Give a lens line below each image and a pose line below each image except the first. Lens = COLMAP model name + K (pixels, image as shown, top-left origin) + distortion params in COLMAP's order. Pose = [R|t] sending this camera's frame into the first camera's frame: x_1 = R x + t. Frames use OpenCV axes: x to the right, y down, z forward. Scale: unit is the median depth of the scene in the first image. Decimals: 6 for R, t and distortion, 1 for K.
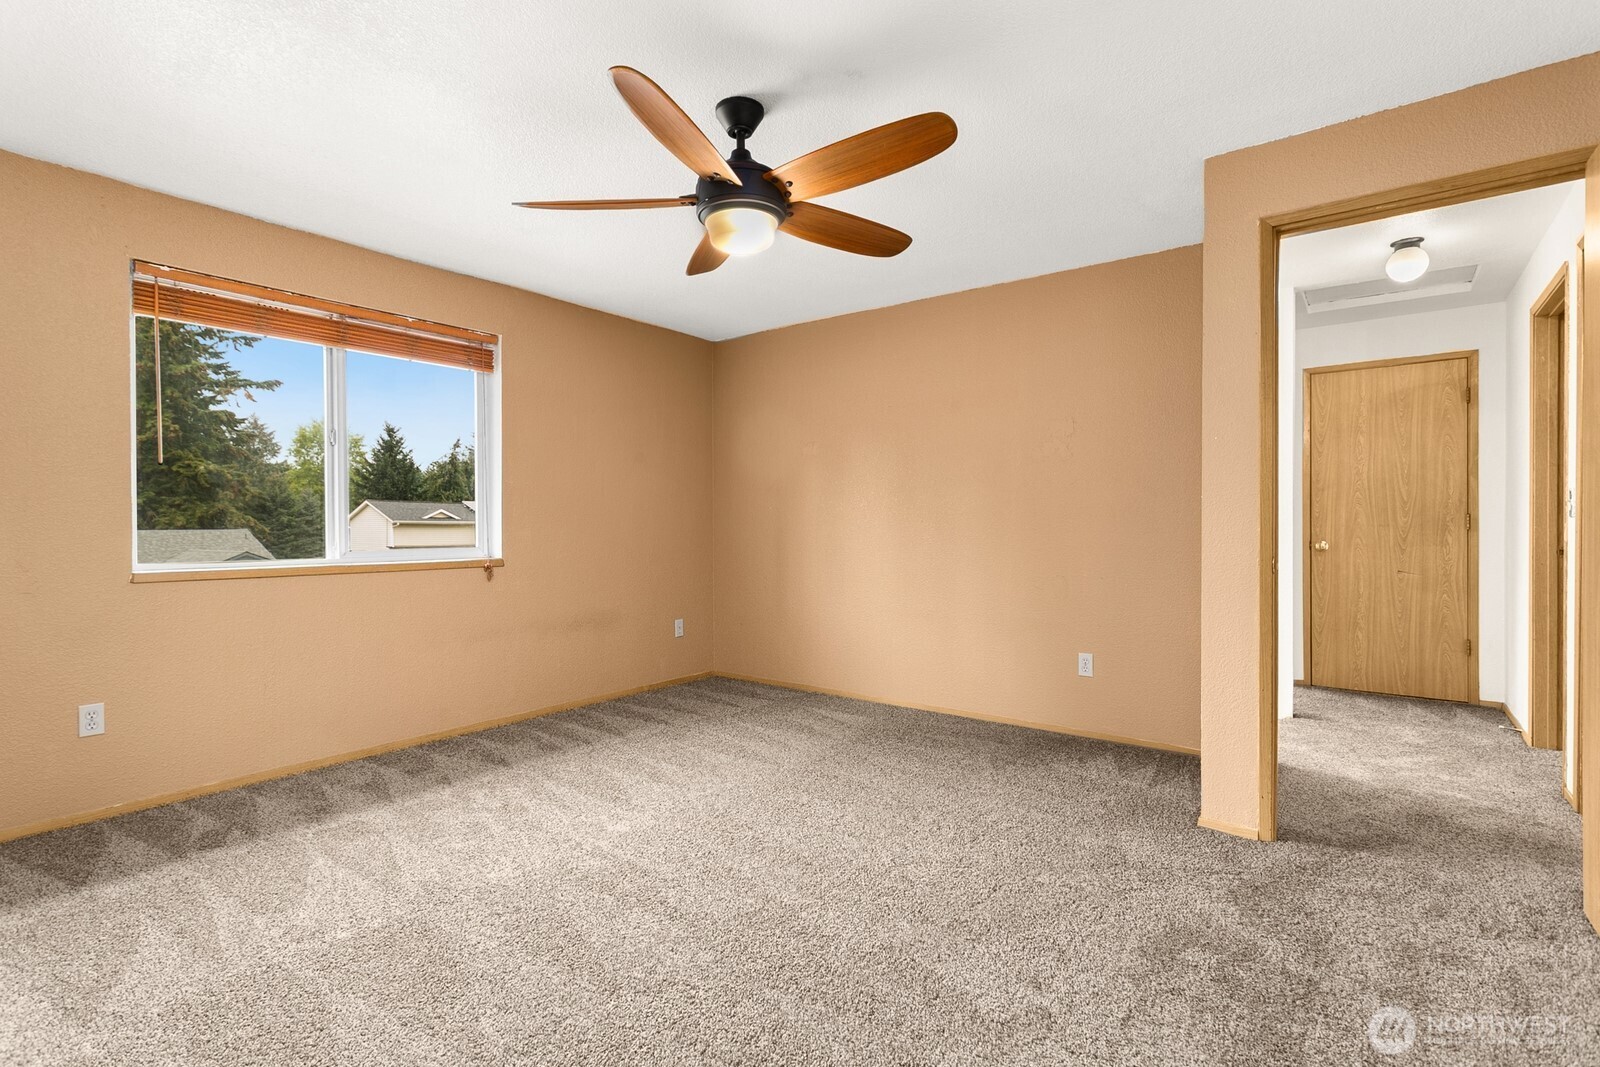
lens RADIAL K [[751.7, 0, 800.0], [0, 751.7, 533.5], [0, 0, 1]] dist [0.001387, 0.000309]
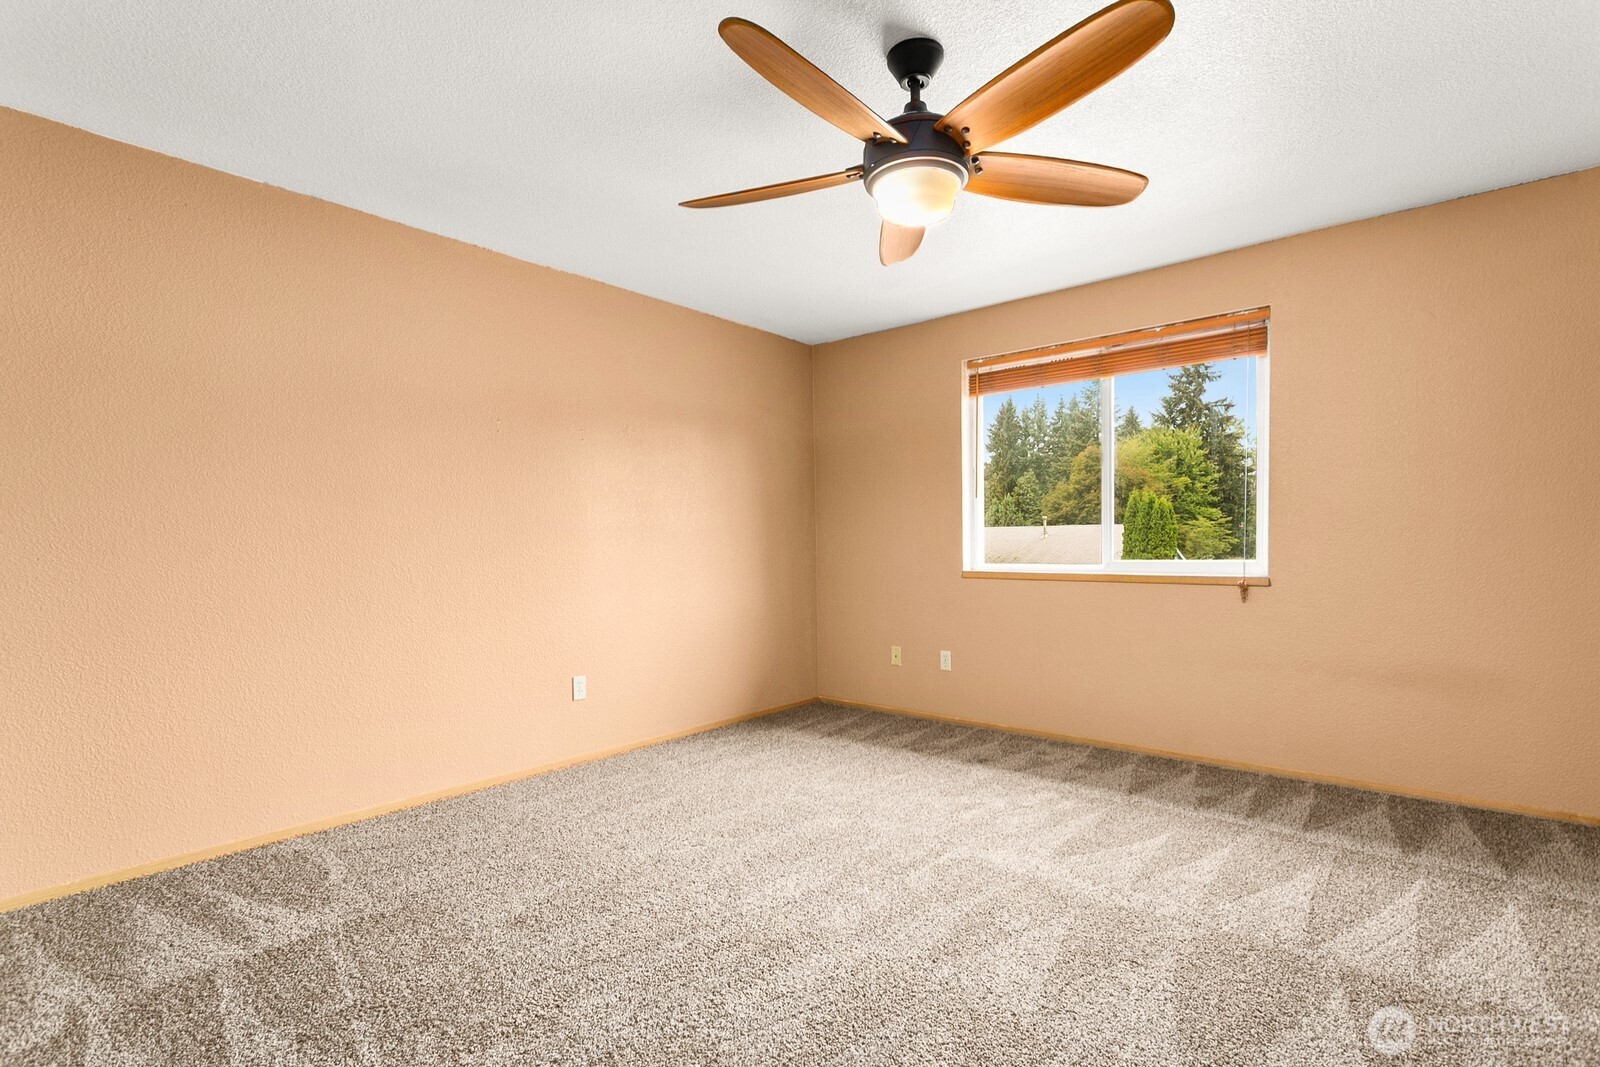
lens RADIAL K [[784.0, 0, 799.4], [0, 784.0, 563.6], [0, 0, 1]] dist [-0.000328, -0.000022]
pose [[-0.073815, 0.024371, -0.996974, 0.527818], [-0.002336, 0.999694, 0.024610, 0.000784], [0.997269, 0.004146, -0.073735, 0.577997]]
